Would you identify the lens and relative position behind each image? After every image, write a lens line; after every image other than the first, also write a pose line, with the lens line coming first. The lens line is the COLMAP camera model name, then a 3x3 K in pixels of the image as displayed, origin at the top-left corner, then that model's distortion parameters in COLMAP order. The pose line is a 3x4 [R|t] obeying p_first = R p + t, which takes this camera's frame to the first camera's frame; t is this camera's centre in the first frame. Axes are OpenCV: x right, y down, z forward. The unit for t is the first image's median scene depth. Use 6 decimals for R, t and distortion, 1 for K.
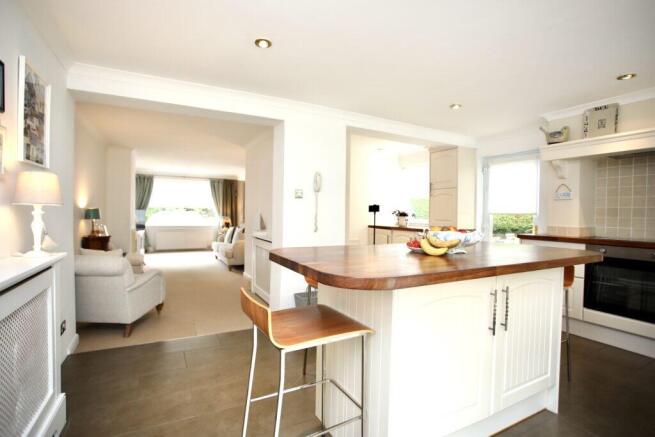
lens RADIAL K [[323.4, 0, 329.5], [0, 323.4, 219.2], [0, 0, 1]] dist [-0.068844, 0.033197]
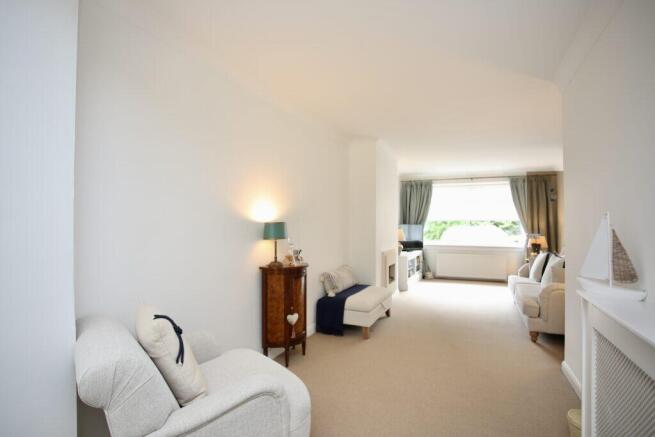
lens RADIAL K [[323.4, 0, 329.5], [0, 323.4, 219.2], [0, 0, 1]] dist [-0.068844, 0.033197]
pose [[0.595447, -0.027952, -0.802908, -0.074493], [-0.010034, 0.999058, -0.042222, -0.006480], [0.803332, 0.033198, 0.594606, 0.335452]]
